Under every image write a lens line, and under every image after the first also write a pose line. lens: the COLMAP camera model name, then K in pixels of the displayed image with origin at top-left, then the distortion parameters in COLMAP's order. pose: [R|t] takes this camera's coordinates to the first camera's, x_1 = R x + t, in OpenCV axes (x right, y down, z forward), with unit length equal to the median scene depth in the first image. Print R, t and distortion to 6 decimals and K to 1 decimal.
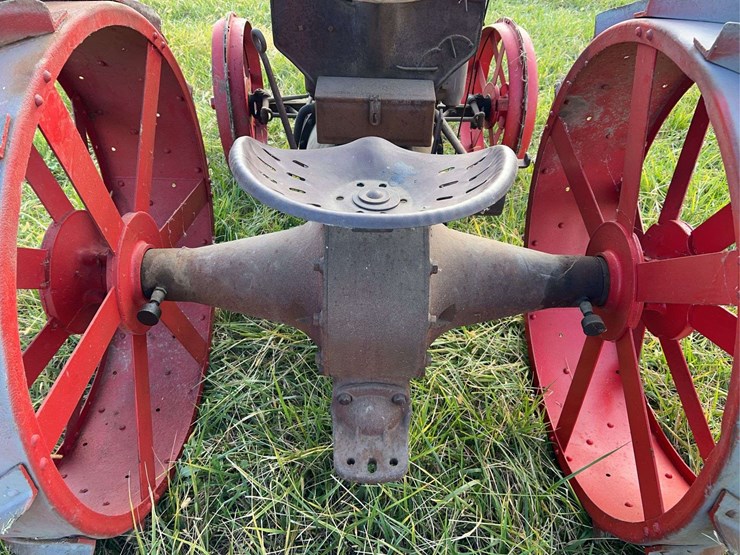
lens RADIAL K [[560.1, 0, 373.3], [0, 560.1, 275.3], [0, 0, 1]] dist [0.049850, -0.057017]
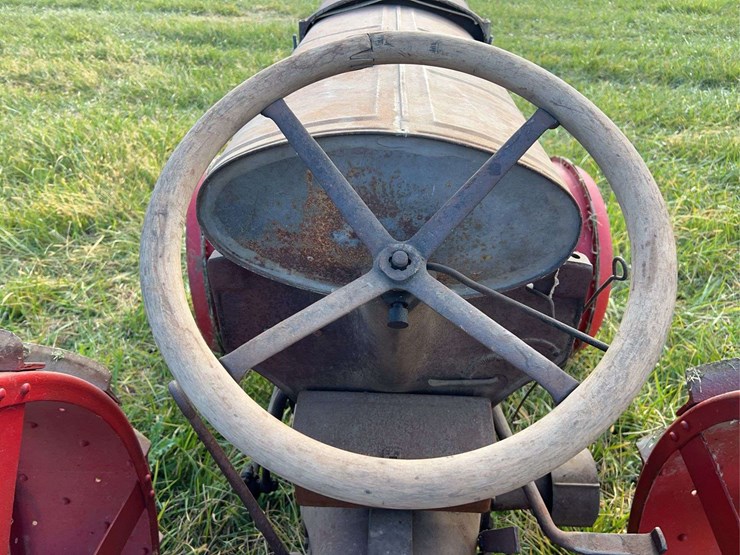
lens RADIAL K [[560.1, 0, 373.3], [0, 560.1, 275.3], [0, 0, 1]] dist [0.049850, -0.057017]
pose [[0.999074, -0.003766, -0.042866, 0.008226], [0.001205, 0.998221, -0.059617, -0.463000], [0.043014, 0.059510, 0.997300, 0.410079]]
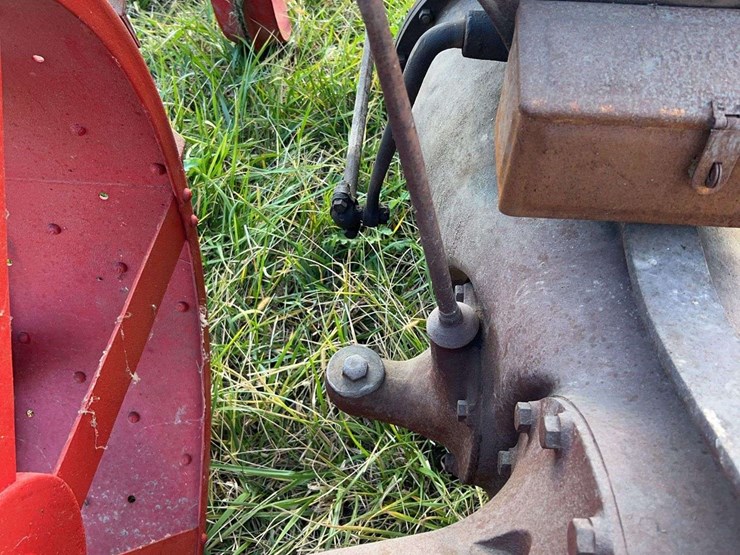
lens RADIAL K [[757.1, 0, 372.7], [0, 757.1, 278.9], [0, 0, 1]] dist [0.067534, -0.006401]
pose [[0.998099, 0.035761, -0.050200, -0.158774], [-0.019361, 0.955154, 0.295477, -0.346204], [0.058515, -0.293943, 0.954030, 0.577516]]
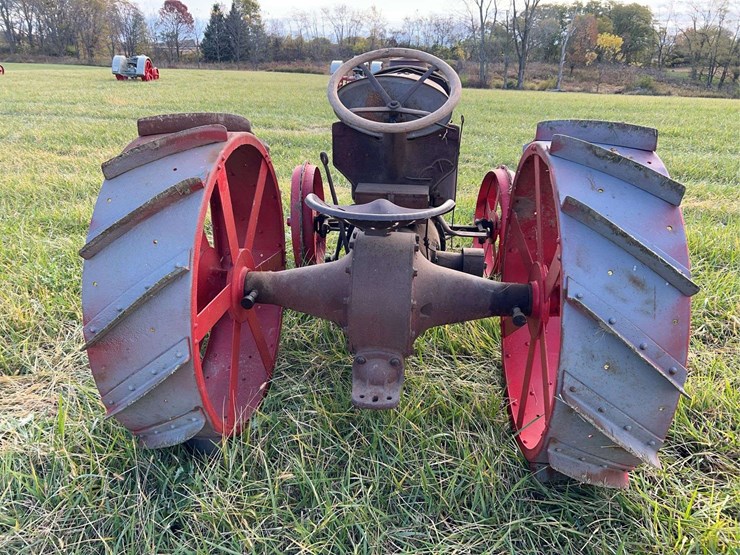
lens RADIAL K [[552.8, 0, 372.5], [0, 552.8, 277.2], [0, 0, 1]] dist [0.075808, -0.076493]
pose [[0.994938, 0.025093, -0.097311, 0.110949], [-0.050667, 0.961498, -0.270099, 0.358964], [0.086786, 0.273663, 0.957902, -0.483337]]
